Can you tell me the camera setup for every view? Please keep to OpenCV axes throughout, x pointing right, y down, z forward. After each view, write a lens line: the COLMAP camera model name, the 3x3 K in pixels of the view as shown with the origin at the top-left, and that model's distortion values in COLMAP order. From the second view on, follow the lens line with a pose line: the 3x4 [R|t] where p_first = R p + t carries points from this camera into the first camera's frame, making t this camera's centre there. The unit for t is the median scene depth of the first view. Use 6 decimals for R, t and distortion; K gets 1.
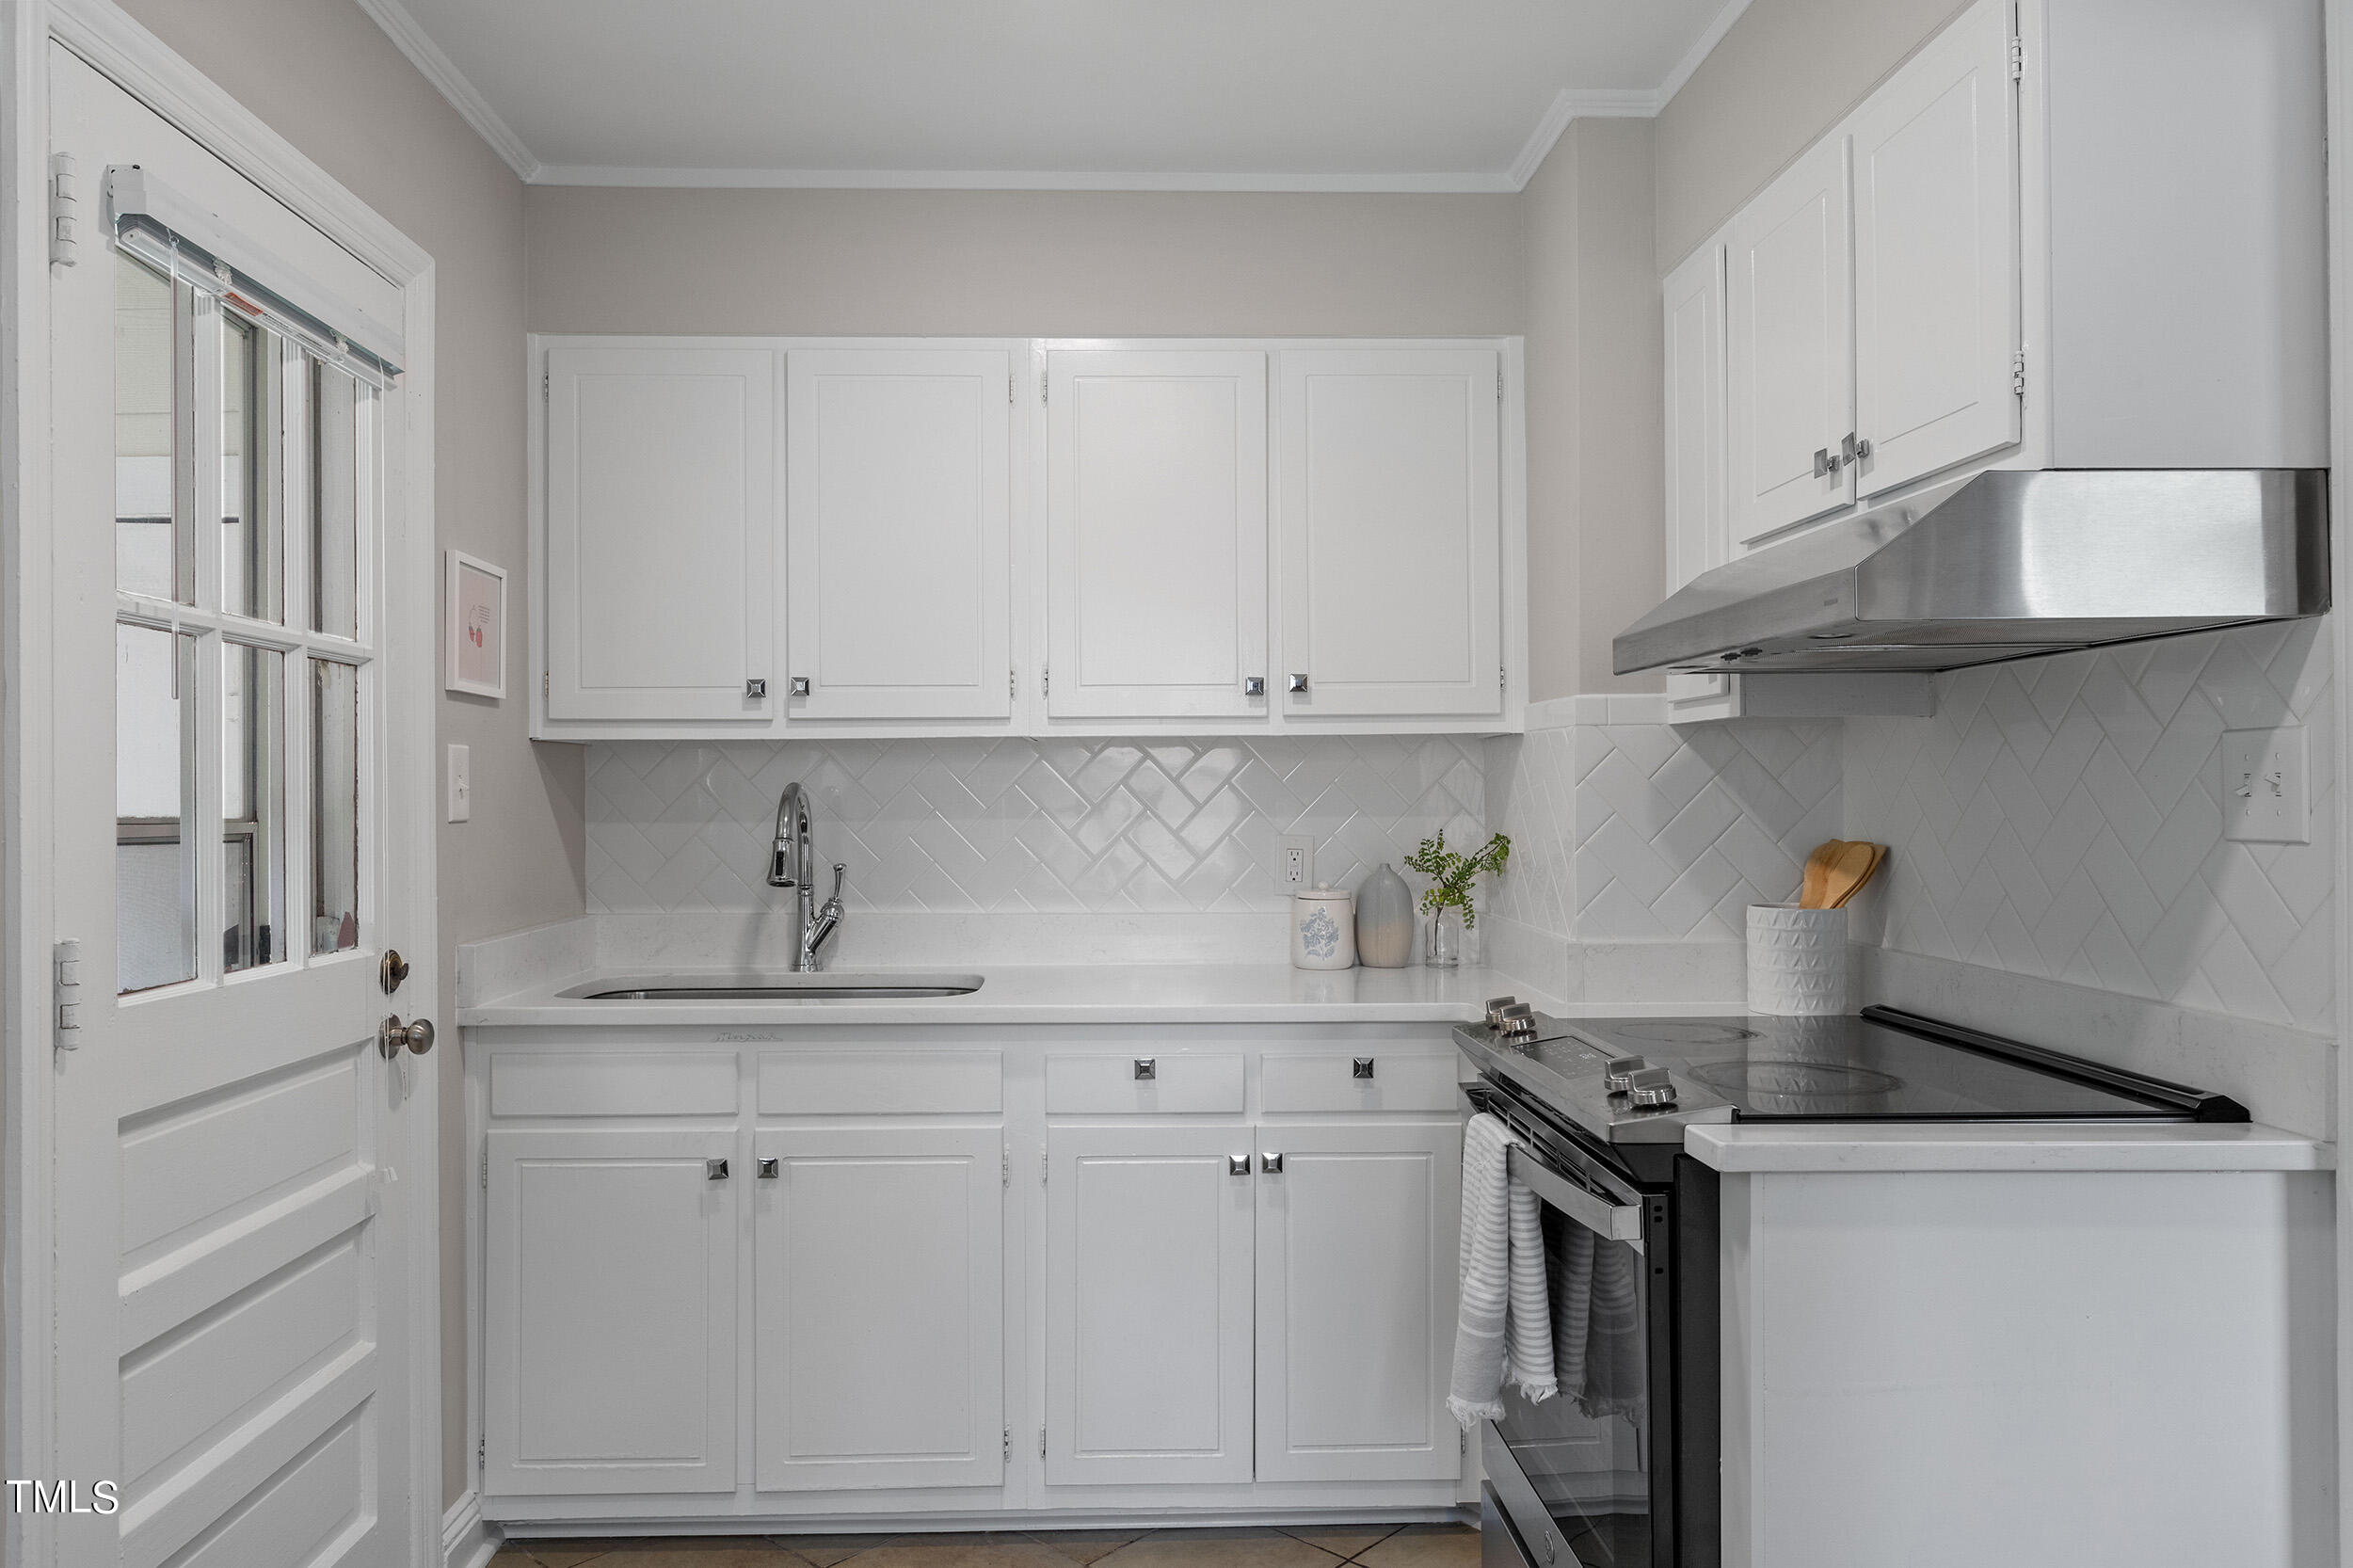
lens RADIAL K [[1637.8, 0, 1162.4], [0, 1637.8, 781.9], [0, 0, 1]] dist [-0.003830, 0.009533]
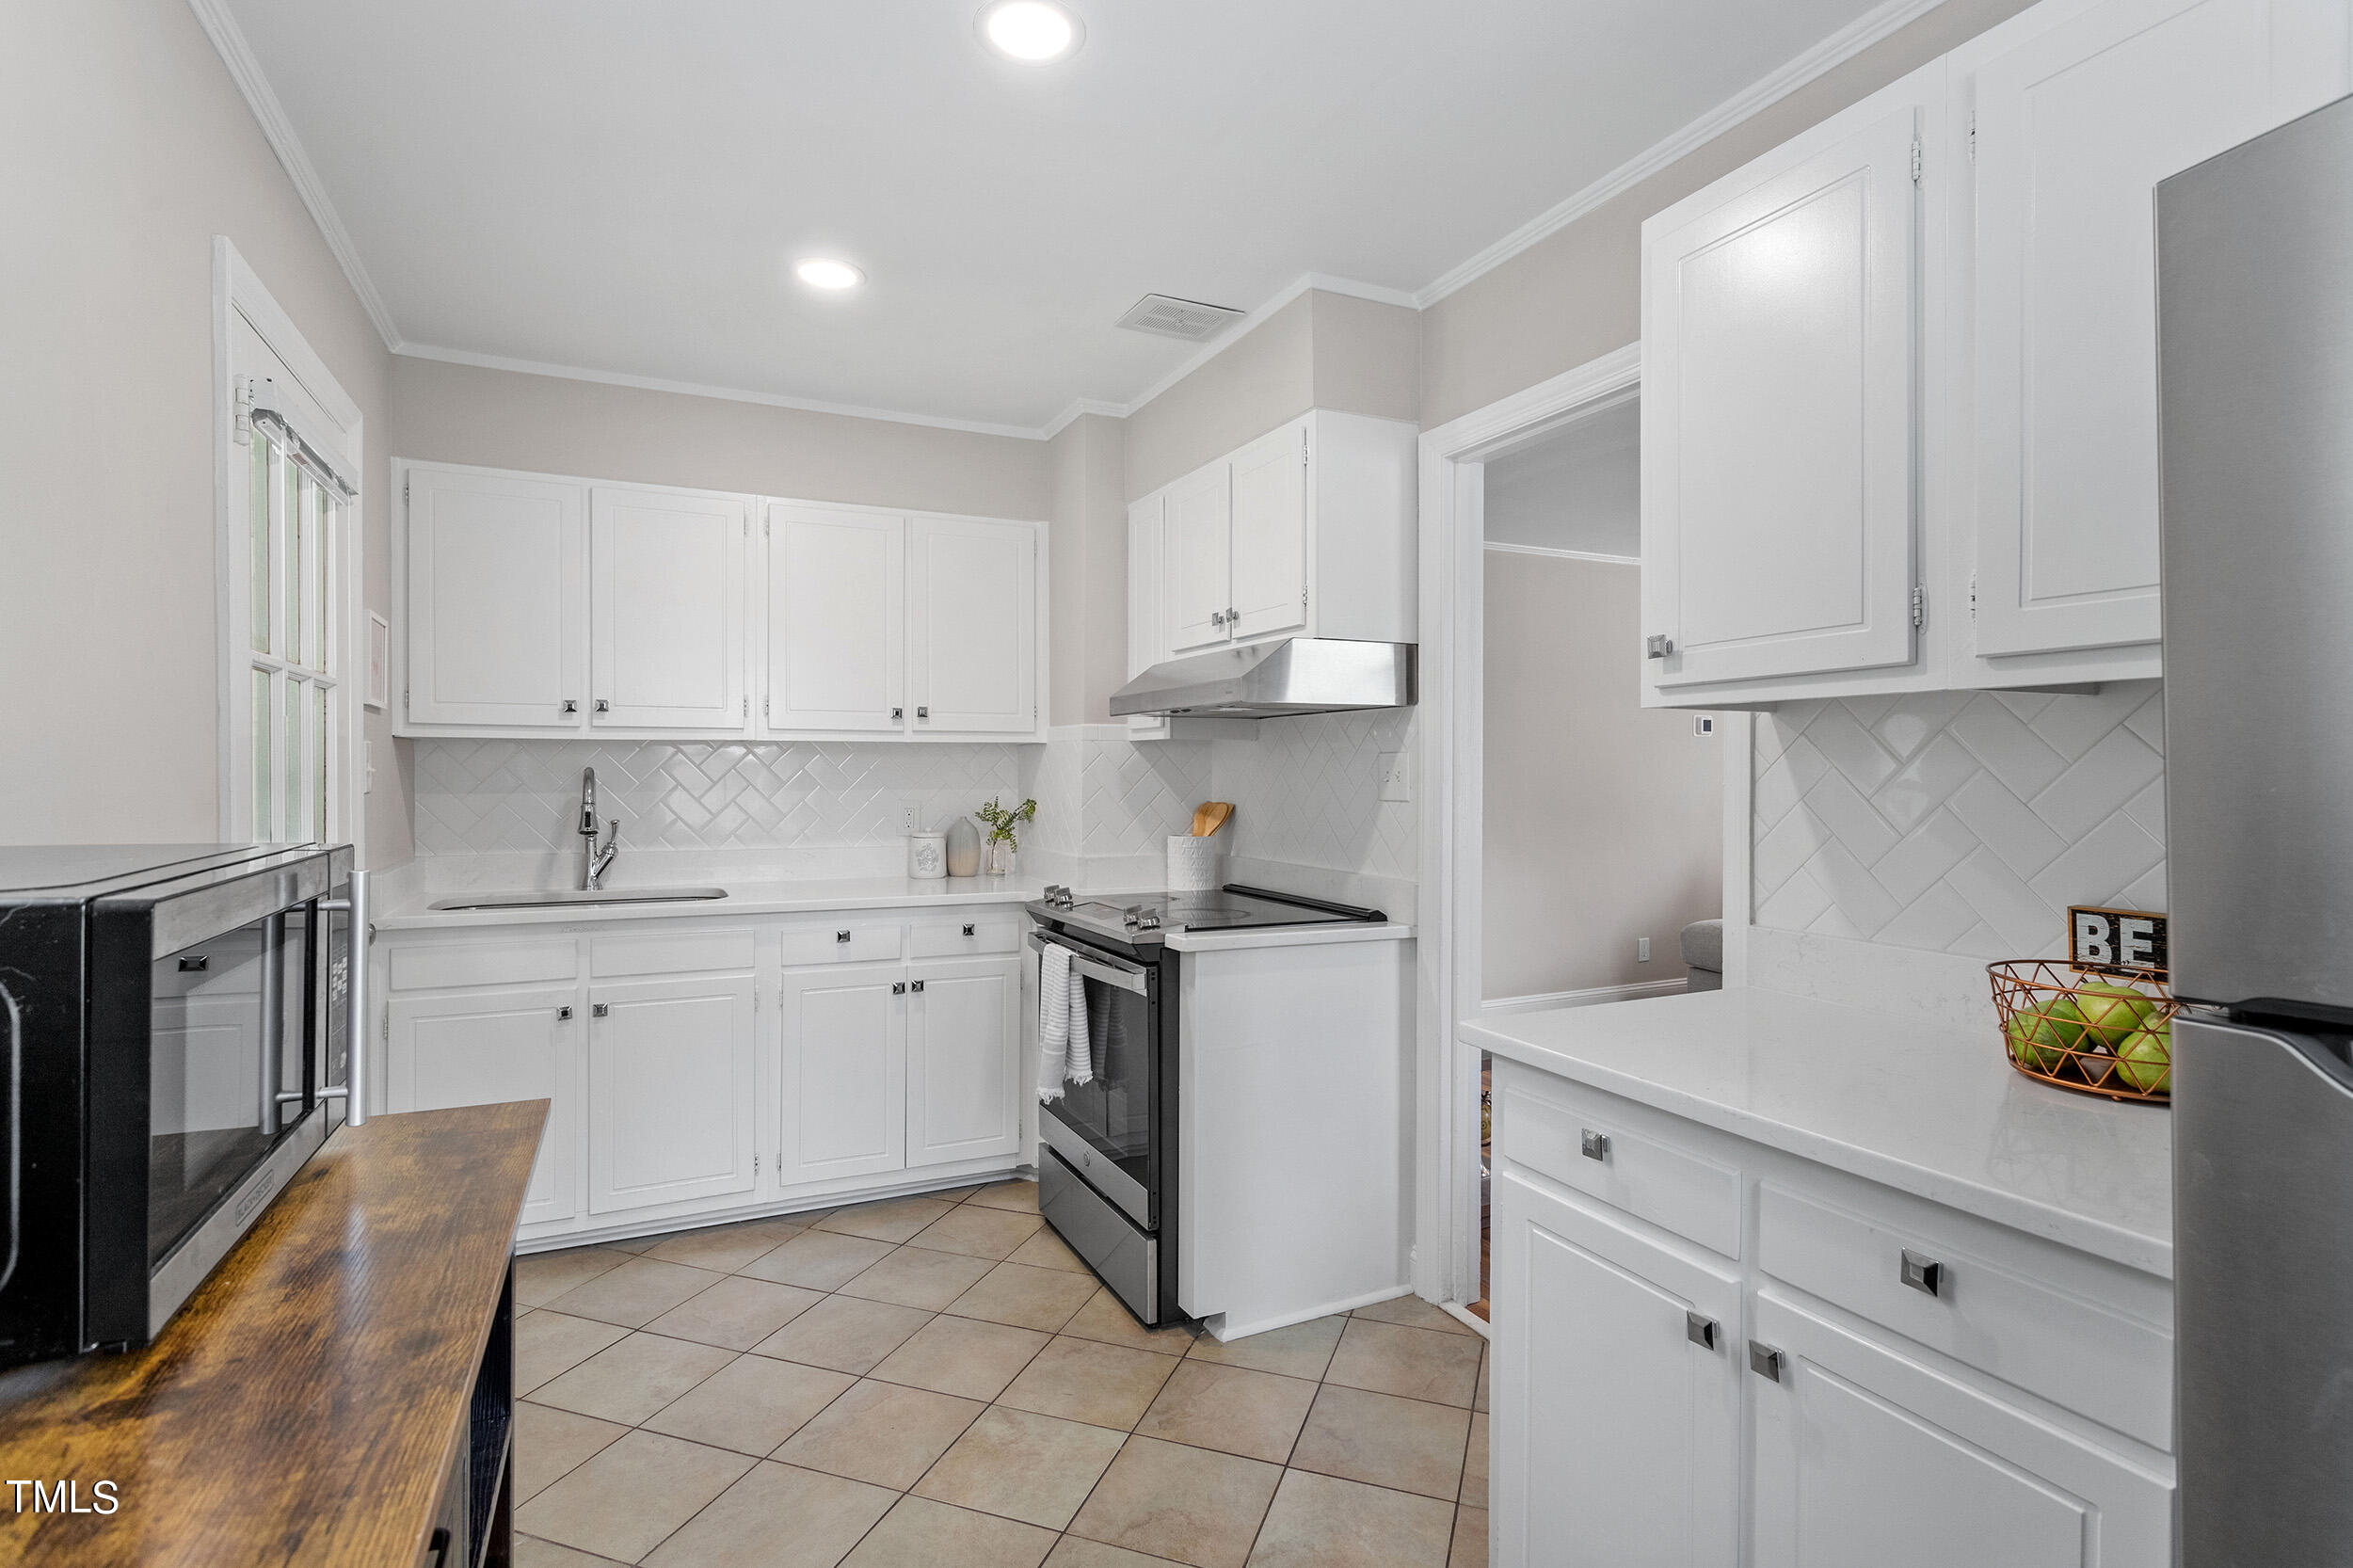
lens RADIAL K [[1158.9, 0, 1185.9], [0, 1158.9, 776.0], [0, 0, 1]] dist [0.006153, -0.000985]
pose [[0.915113, 0.005492, 0.403161, -0.173623], [-0.009808, 0.999915, 0.008640, -0.006972], [-0.403079, -0.011860, 0.915088, -0.257490]]
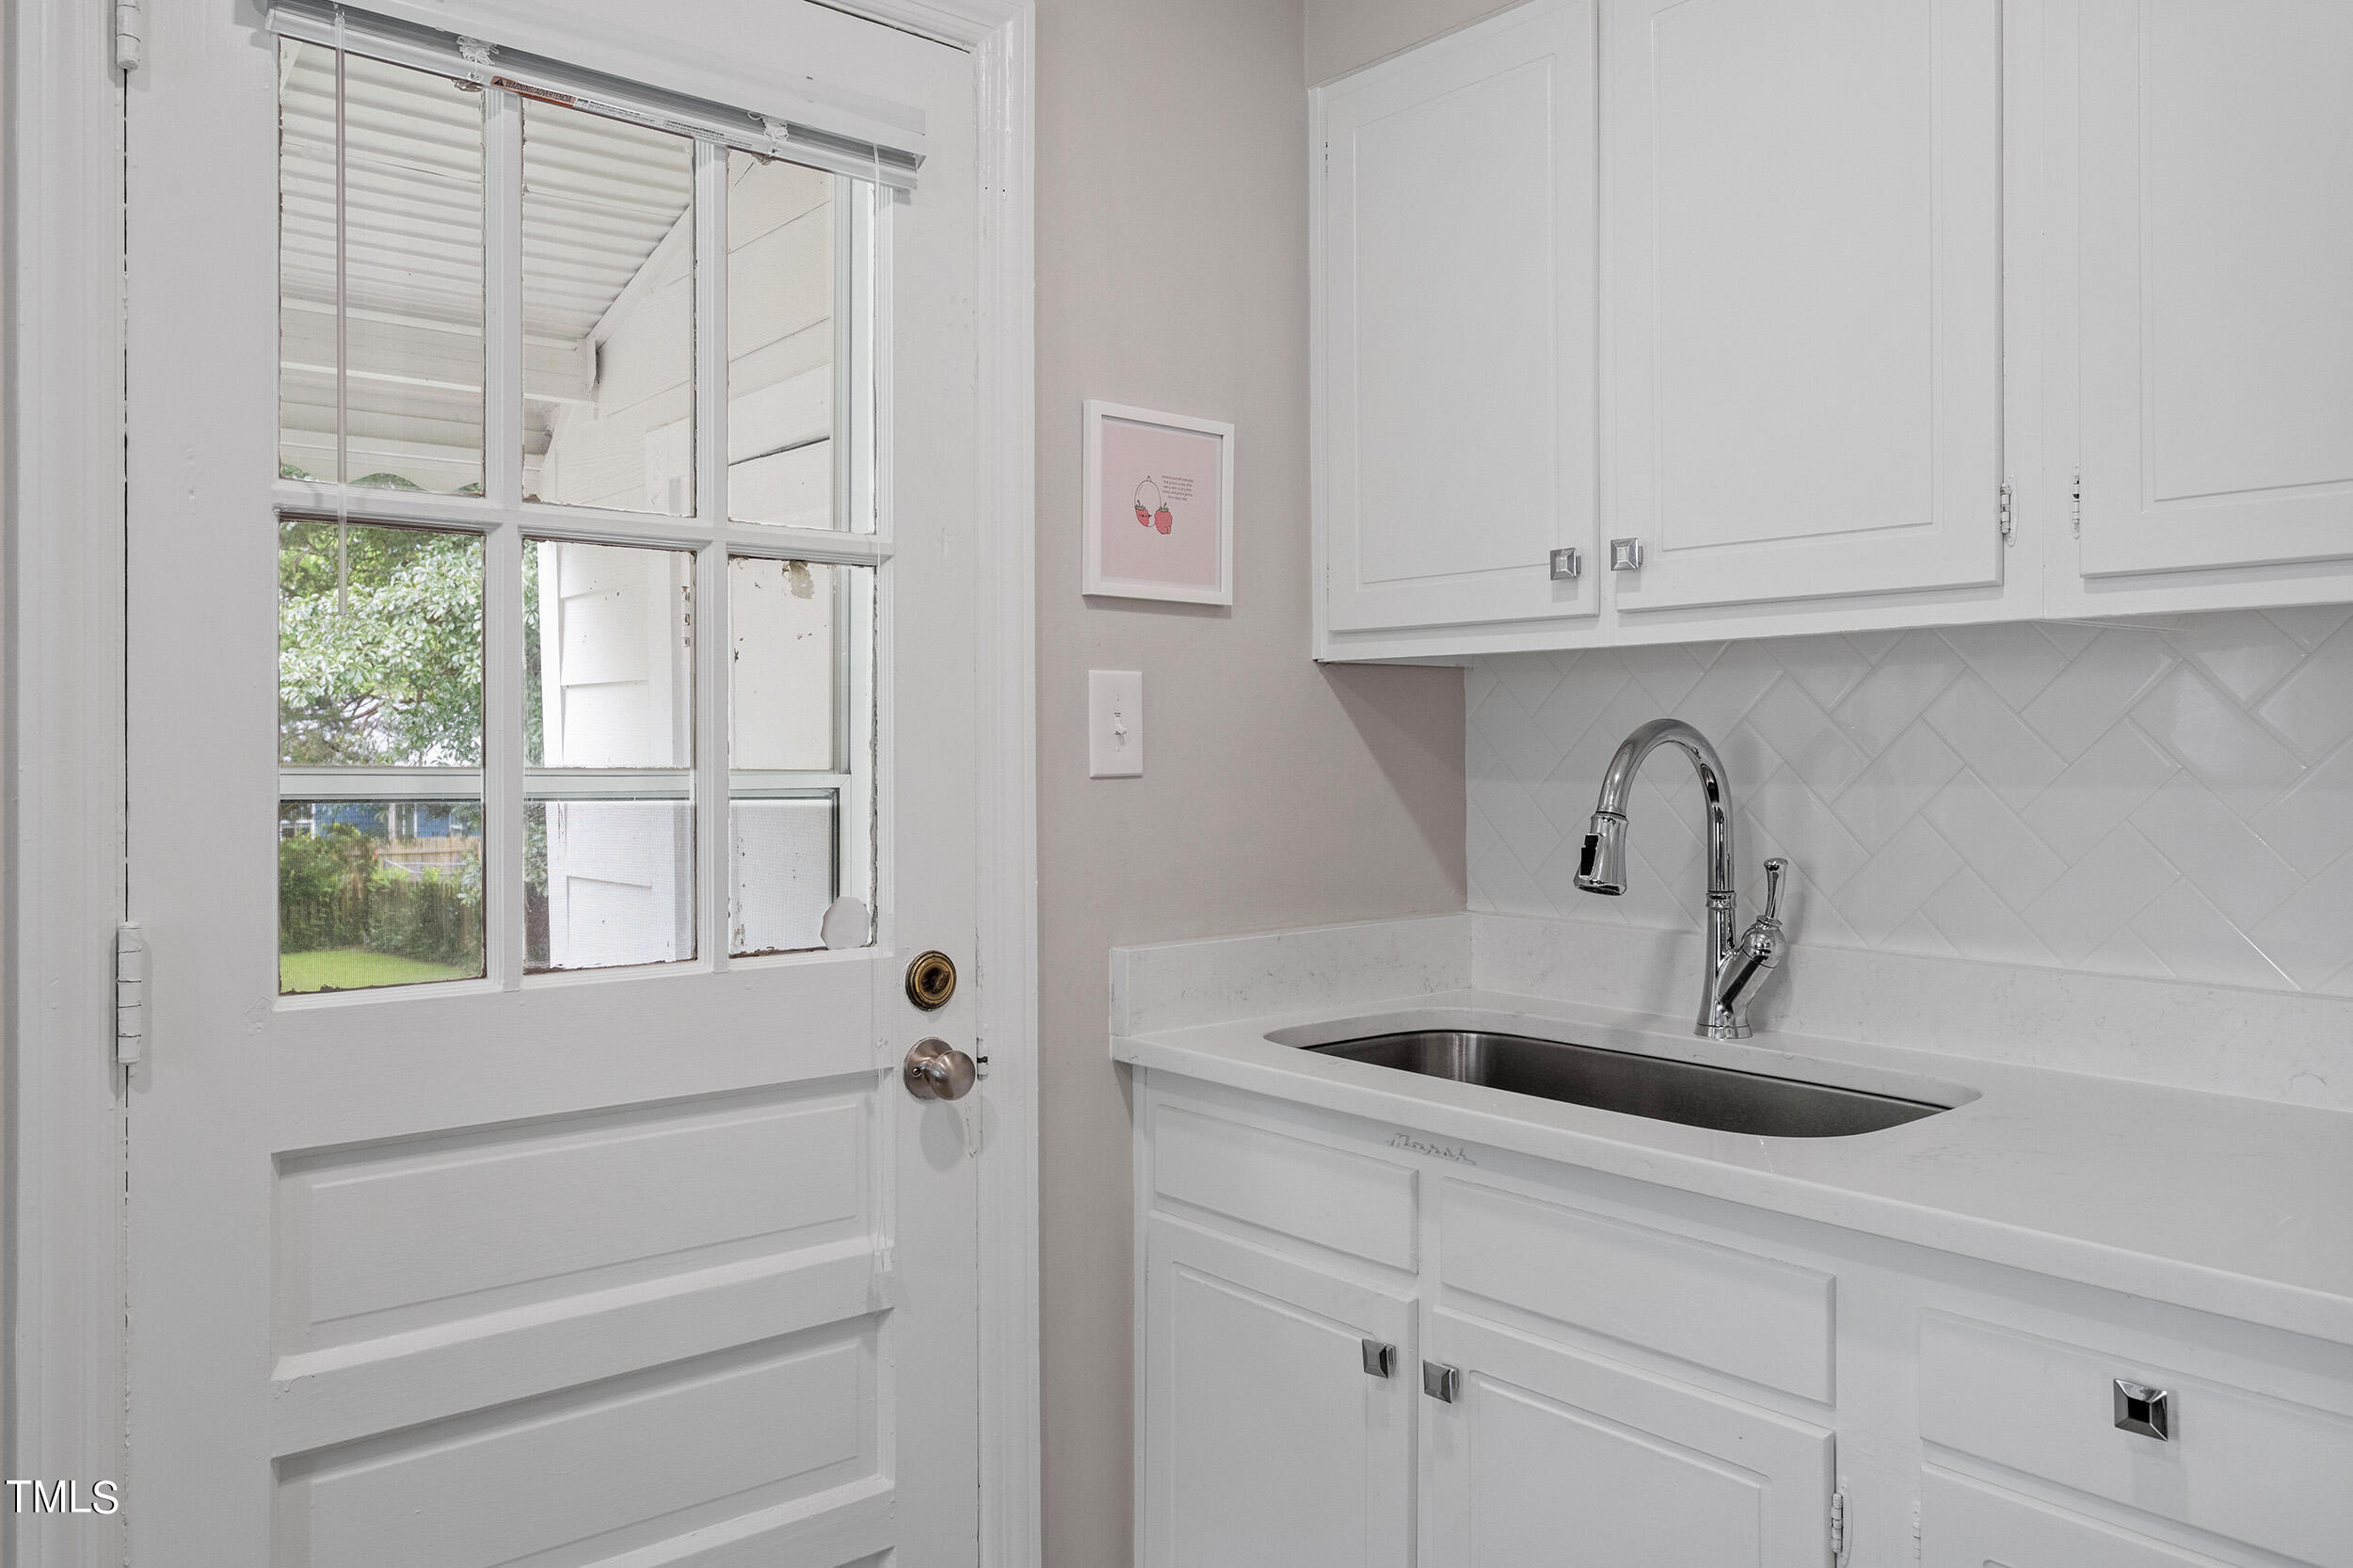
lens RADIAL K [[1722.7, 0, 1160.6], [0, 1722.7, 743.6], [0, 0, 1]] dist [0.008408, 0.007508]
pose [[0.613001, 0.003005, -0.790077, 0.180936], [0.006971, 0.999933, 0.009212, 0.002745], [0.790052, -0.011154, 0.612939, 0.540833]]
